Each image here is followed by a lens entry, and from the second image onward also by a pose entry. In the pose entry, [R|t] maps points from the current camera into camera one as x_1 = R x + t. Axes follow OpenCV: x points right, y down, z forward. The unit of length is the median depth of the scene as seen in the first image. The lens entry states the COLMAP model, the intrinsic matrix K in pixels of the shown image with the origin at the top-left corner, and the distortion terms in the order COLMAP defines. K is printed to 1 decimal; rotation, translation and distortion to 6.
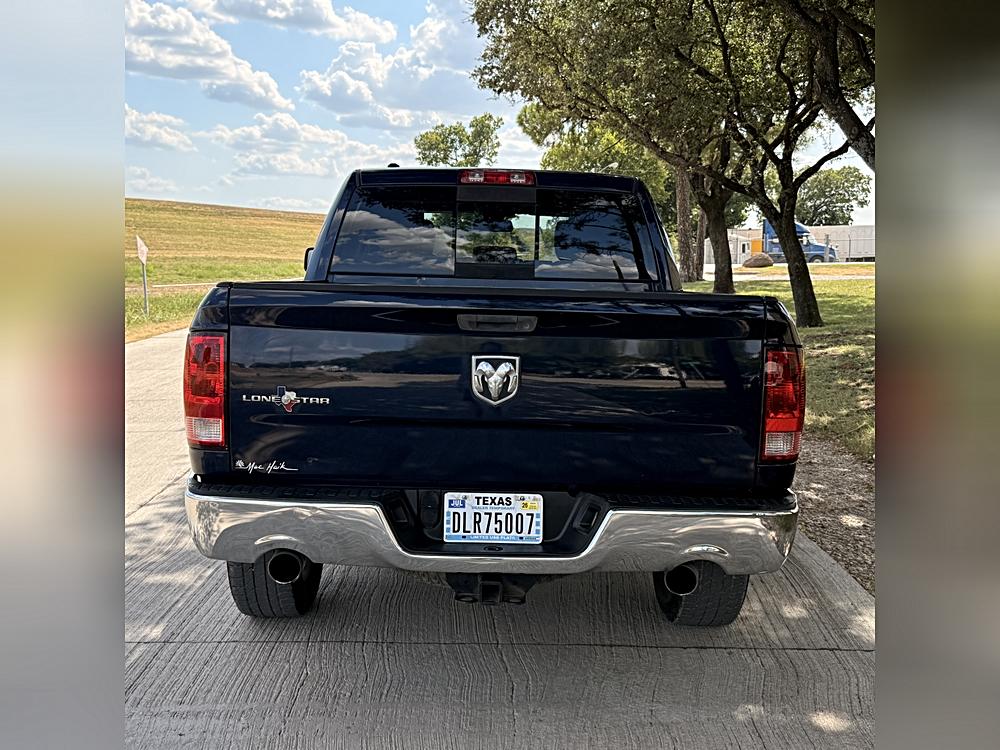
lens RADIAL K [[1049.7, 0, 491.8], [0, 1049.7, 378.6], [0, 0, 1]] dist [0.090674, 0.000000]
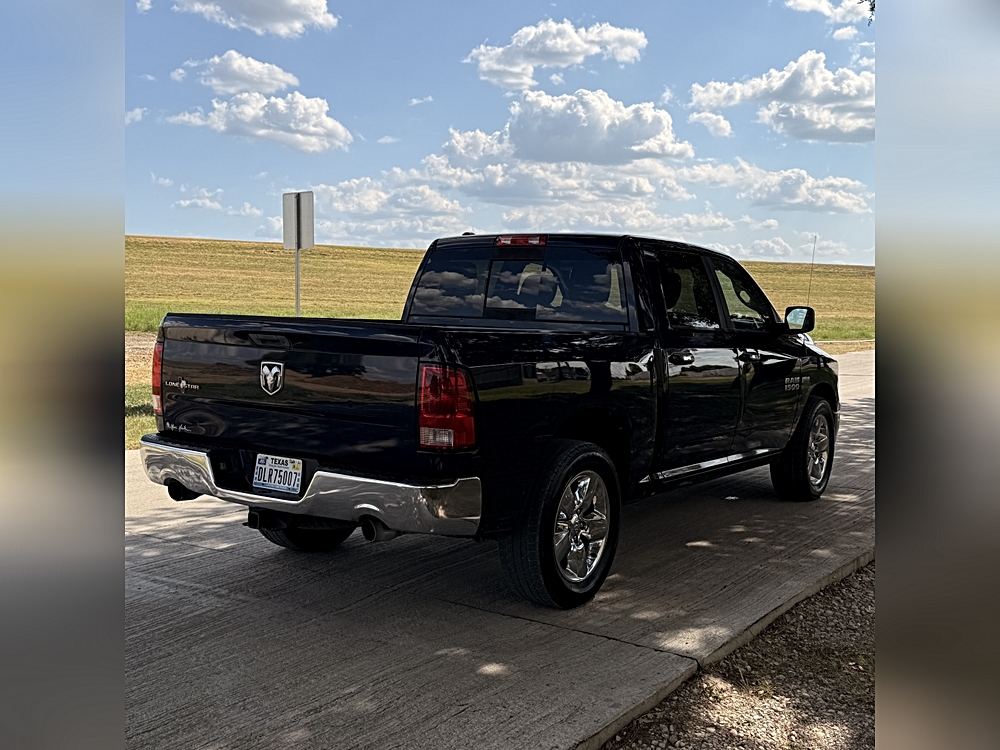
lens RADIAL K [[1049.7, 0, 475.3], [0, 1049.7, 377.1], [0, 0, 1]] dist [0.090674, 0.000000]
pose [[0.808501, 0.041488, -0.587031, 1.010830], [-0.076316, 0.996480, -0.034682, 0.026526], [0.583526, 0.072840, 0.808821, -0.039385]]
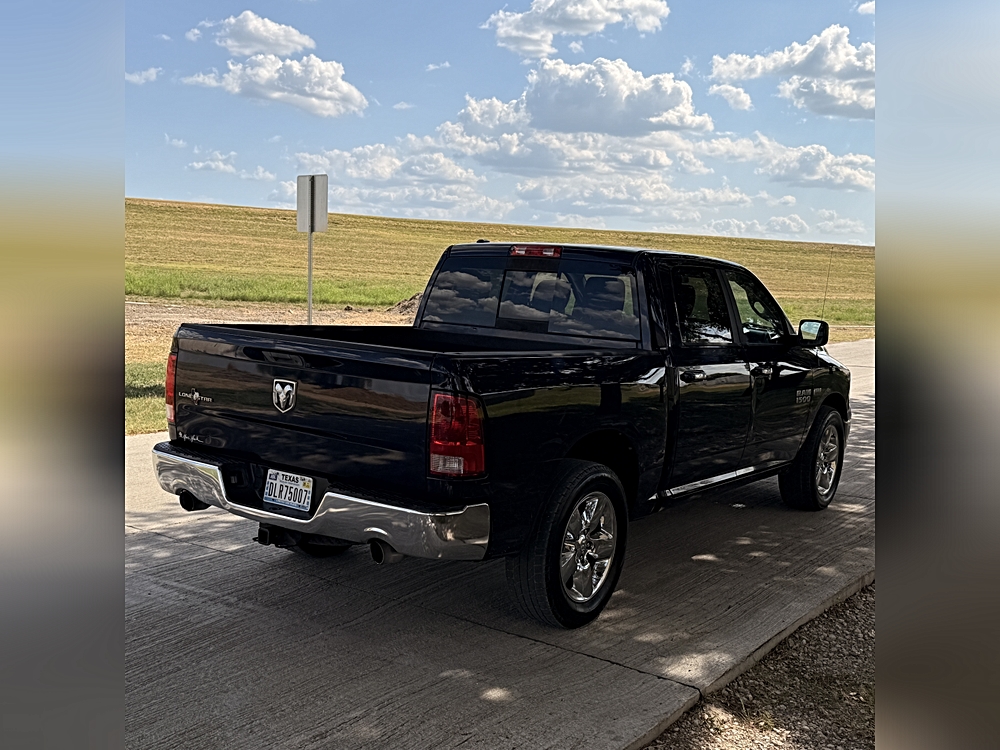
lens RADIAL K [[1049.7, 0, 474.9], [0, 1049.7, 383.5], [0, 0, 1]] dist [0.090674, 0.000000]
pose [[0.801313, 0.082343, -0.592552, 1.006839], [-0.101819, 0.994803, 0.000550, -0.041217], [0.589517, 0.059893, 0.805532, -0.048495]]
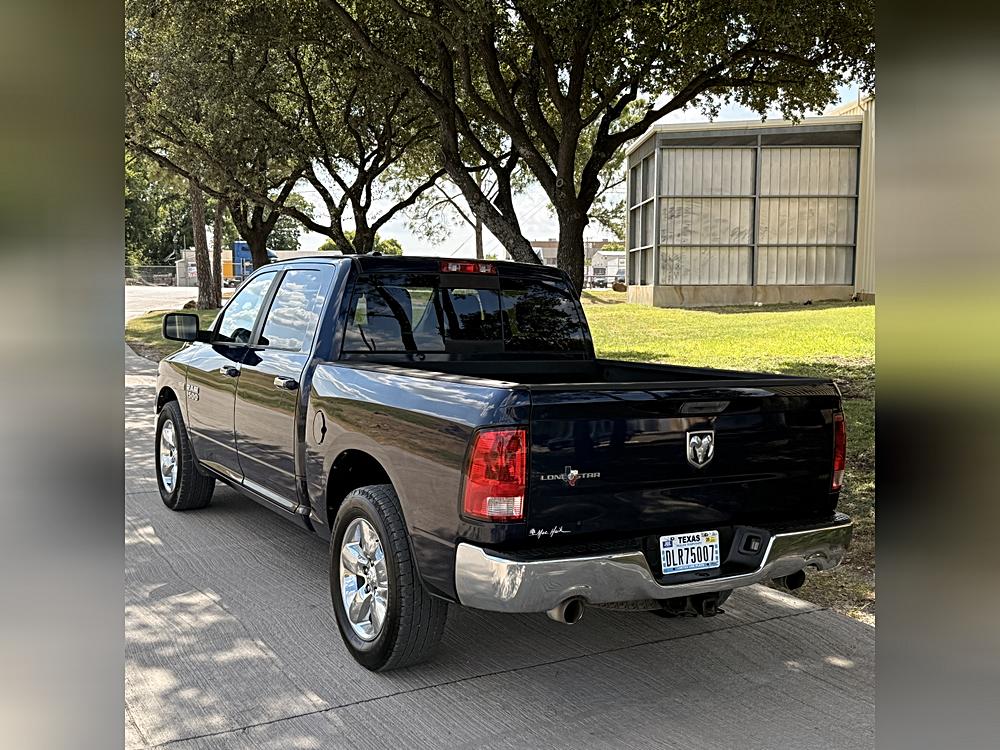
lens RADIAL K [[1049.7, 0, 496.9], [0, 1049.7, 368.1], [0, 0, 1]] dist [0.090674, 0.000000]
pose [[0.859998, -0.034898, 0.509103, -0.824587], [0.047843, 0.998778, -0.012355, -0.089292], [-0.508050, 0.034982, 0.860617, -0.036637]]
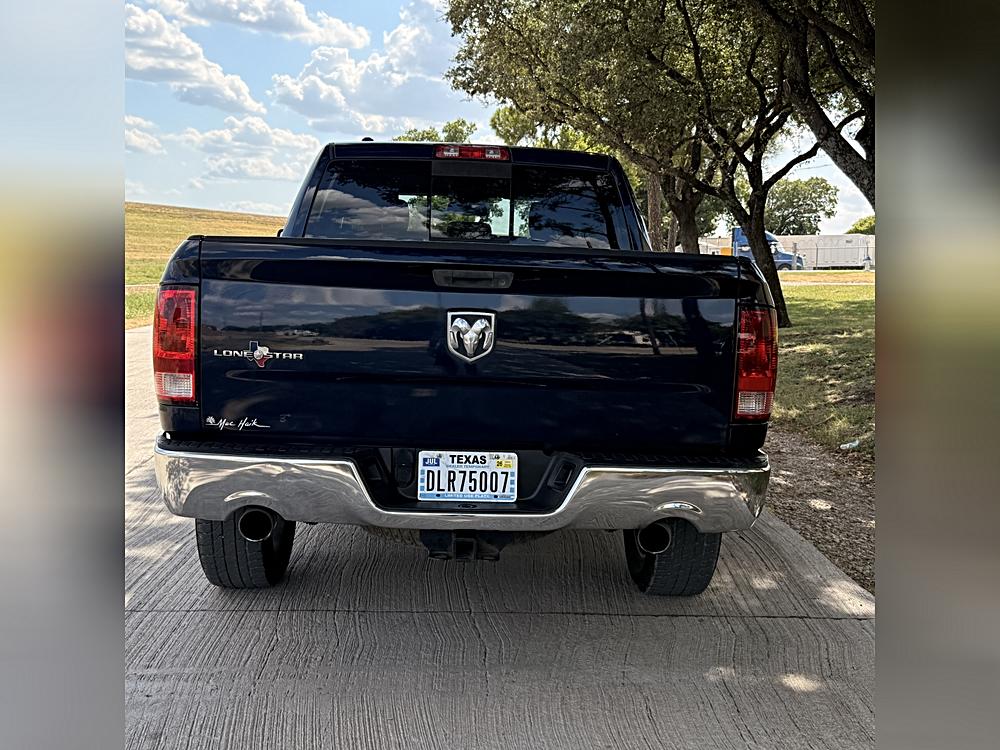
lens RADIAL K [[1049.7, 0, 499.3], [0, 1049.7, 377.6], [0, 0, 1]] dist [0.090674, 0.000000]
pose [[0.999386, 0.006633, 0.034397, -0.003235], [-0.006356, 0.999947, -0.008141, 0.043696], [-0.034449, 0.007917, 0.999375, 0.002846]]
